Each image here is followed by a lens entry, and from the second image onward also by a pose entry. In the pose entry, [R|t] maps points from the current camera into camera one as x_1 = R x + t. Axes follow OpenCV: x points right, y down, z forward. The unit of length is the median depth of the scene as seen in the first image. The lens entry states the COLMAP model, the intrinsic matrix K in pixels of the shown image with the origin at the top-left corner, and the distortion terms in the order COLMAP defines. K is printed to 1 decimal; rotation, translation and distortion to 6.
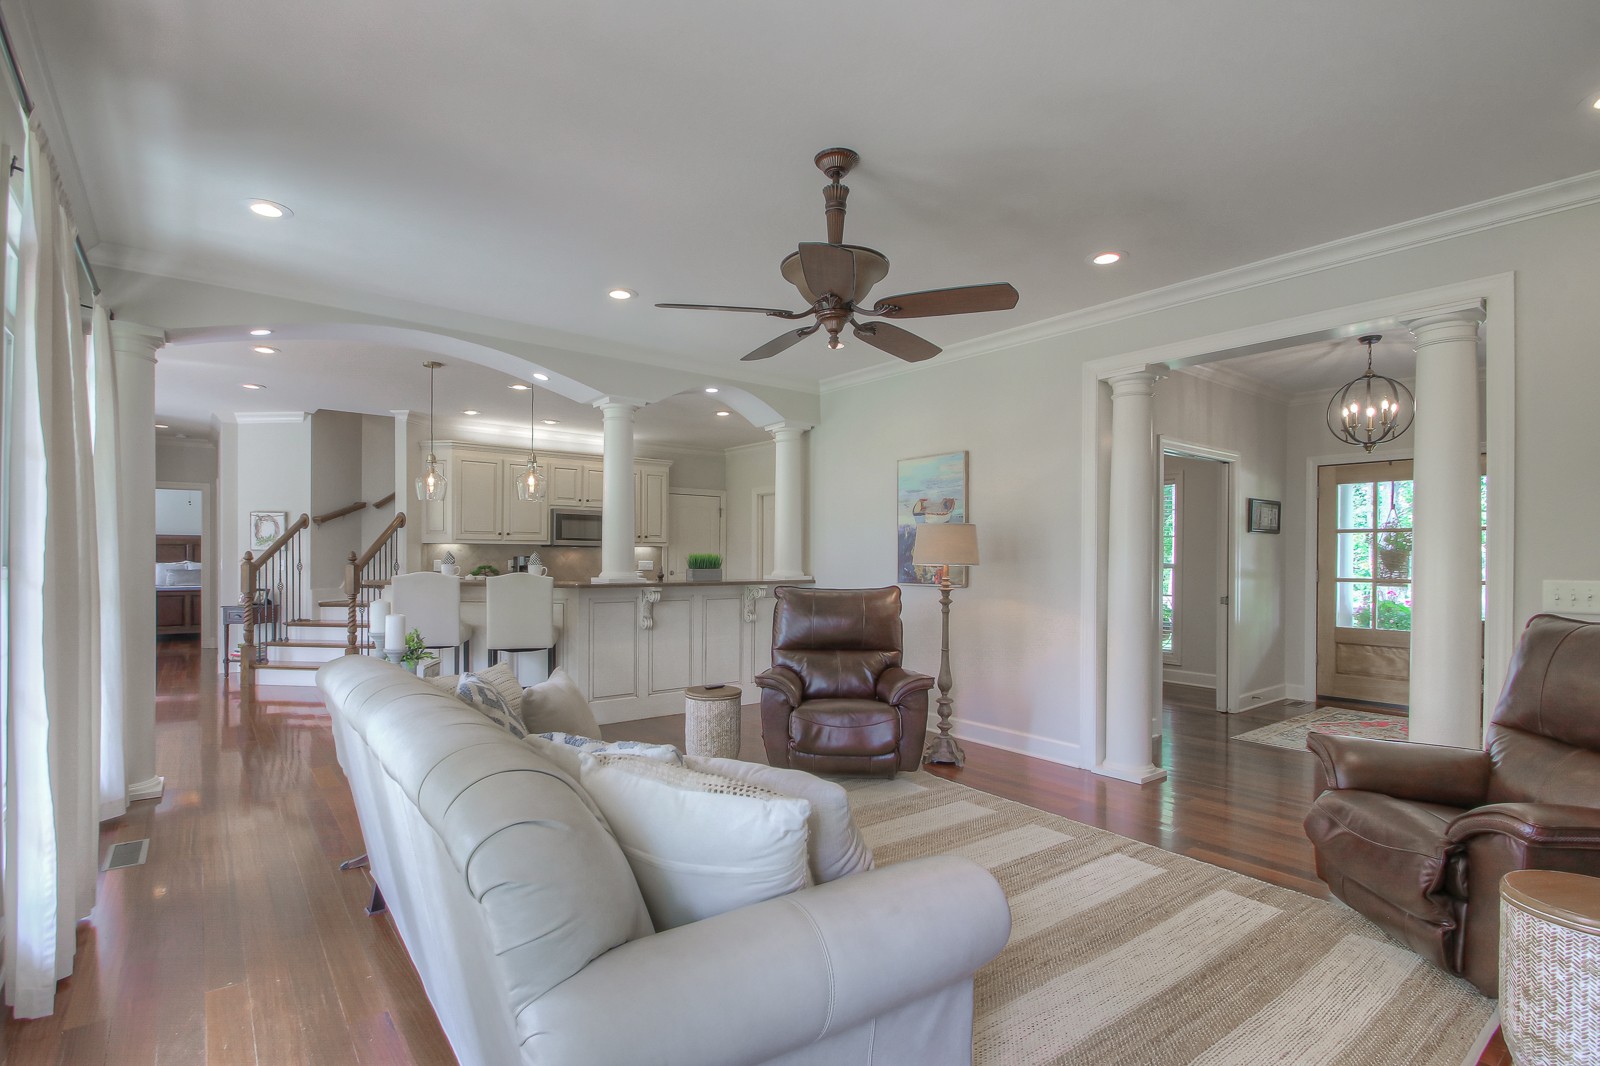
lens RADIAL K [[756.0, 0, 766.4], [0, 756.0, 553.2], [0, 0, 1]] dist [0.001183, -0.003791]
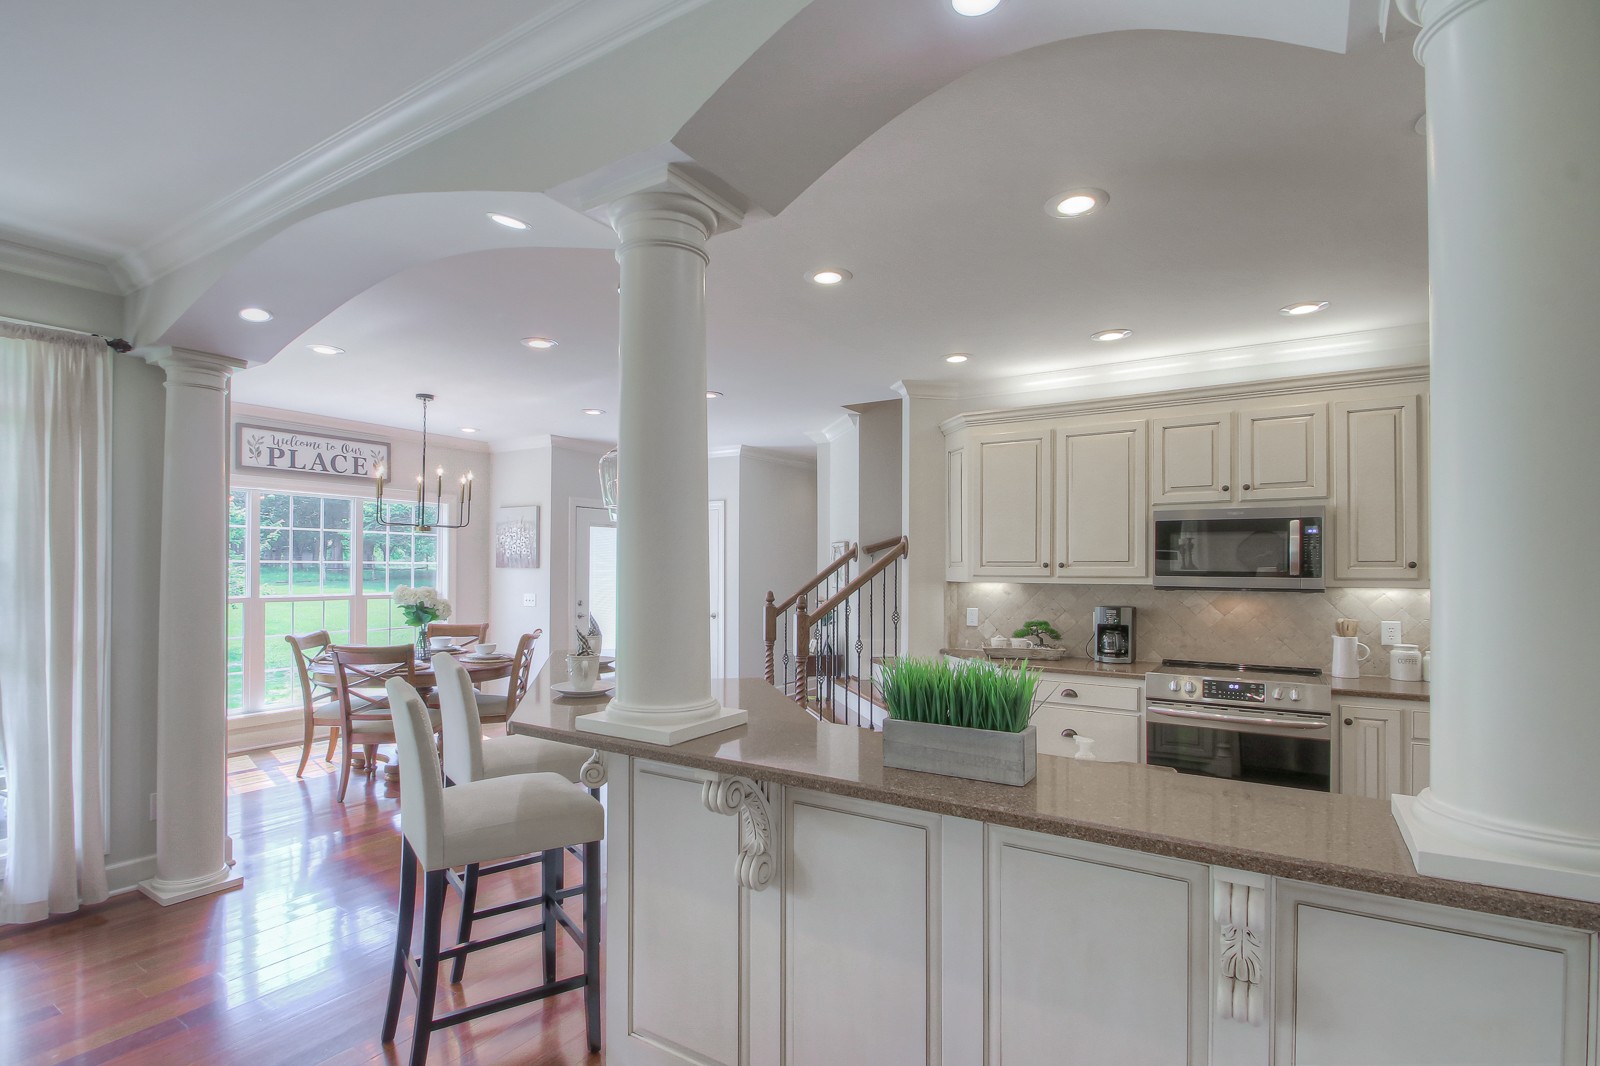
lens RADIAL K [[756.0, 0, 757.7], [0, 756.0, 564.8], [0, 0, 1]] dist [0.001183, -0.003791]
pose [[0.329974, -0.010536, -0.943931, 0.099310], [0.001627, 0.999943, -0.010593, -0.021271], [0.943989, 0.001960, 0.329972, 0.638127]]
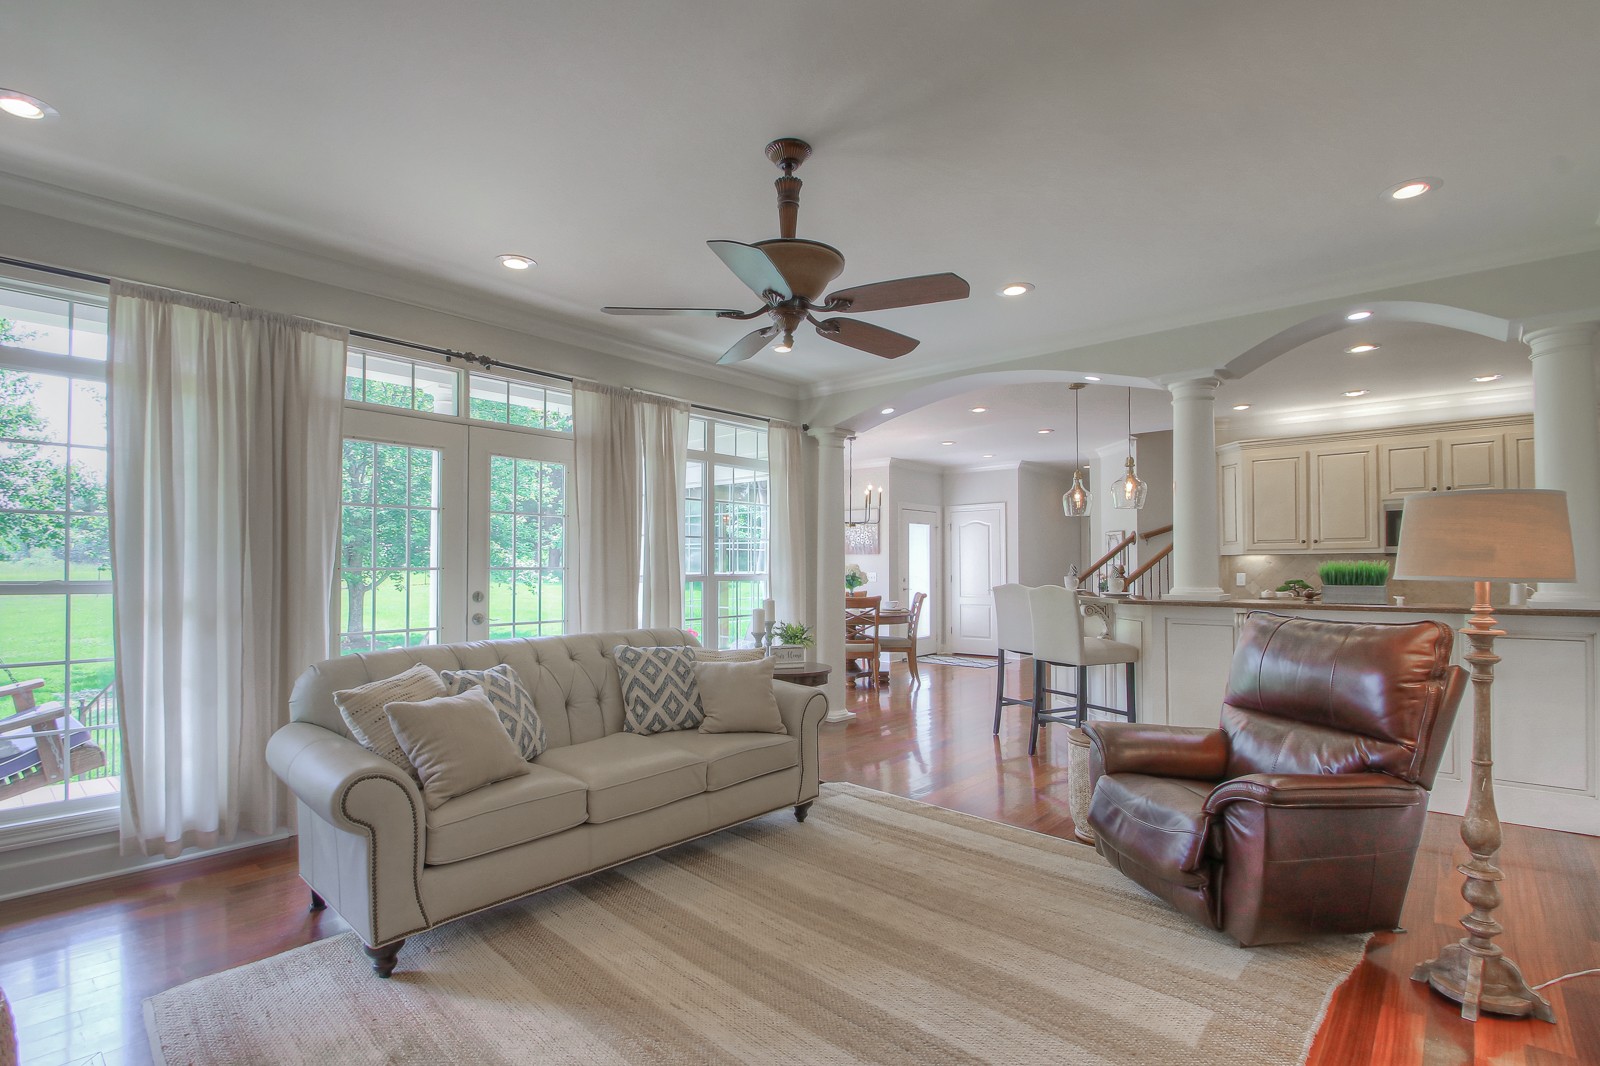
lens RADIAL K [[756.0, 0, 789.4], [0, 756.0, 557.2], [0, 0, 1]] dist [0.001183, -0.003791]
pose [[0.214878, -0.024129, -0.976343, 0.345367], [0.009948, 0.999697, -0.022517, 0.004584], [0.976590, -0.004875, 0.215053, 0.277020]]
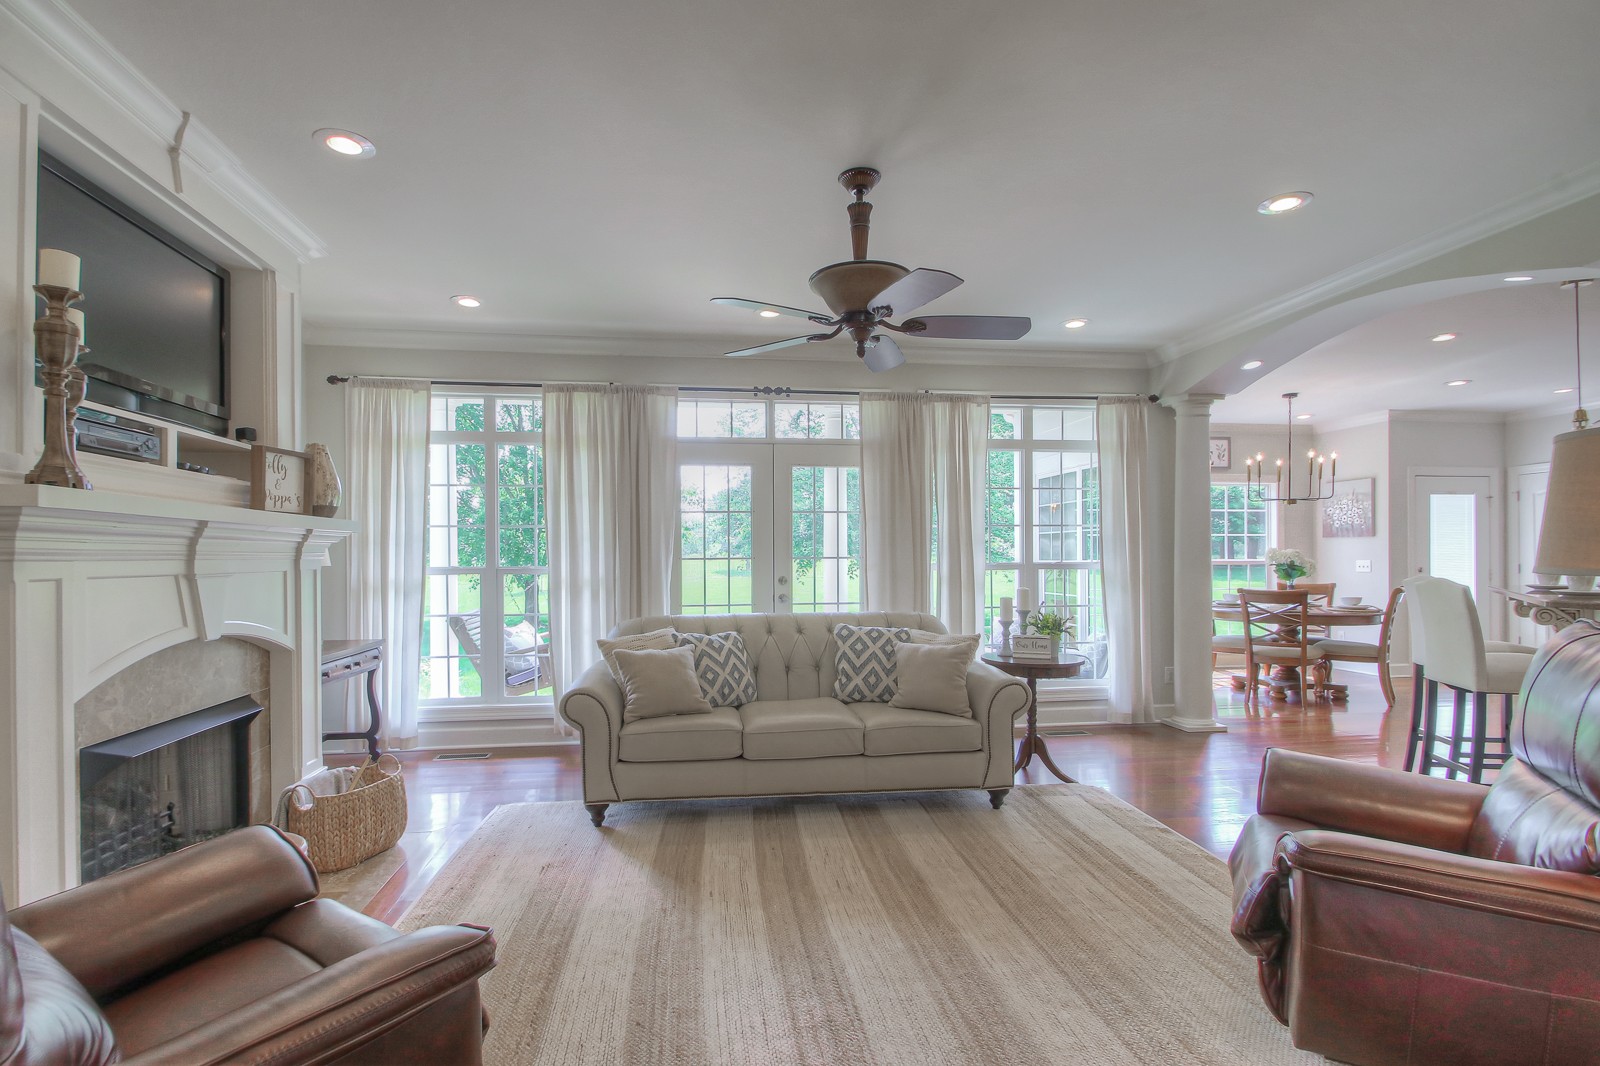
lens RADIAL K [[756.0, 0, 785.0], [0, 756.0, 559.6], [0, 0, 1]] dist [0.001183, -0.003791]
pose [[-0.470666, -0.004295, -0.882301, 0.363340], [0.006772, 0.999941, -0.008480, 0.005517], [0.882286, -0.009966, -0.470609, 0.479467]]
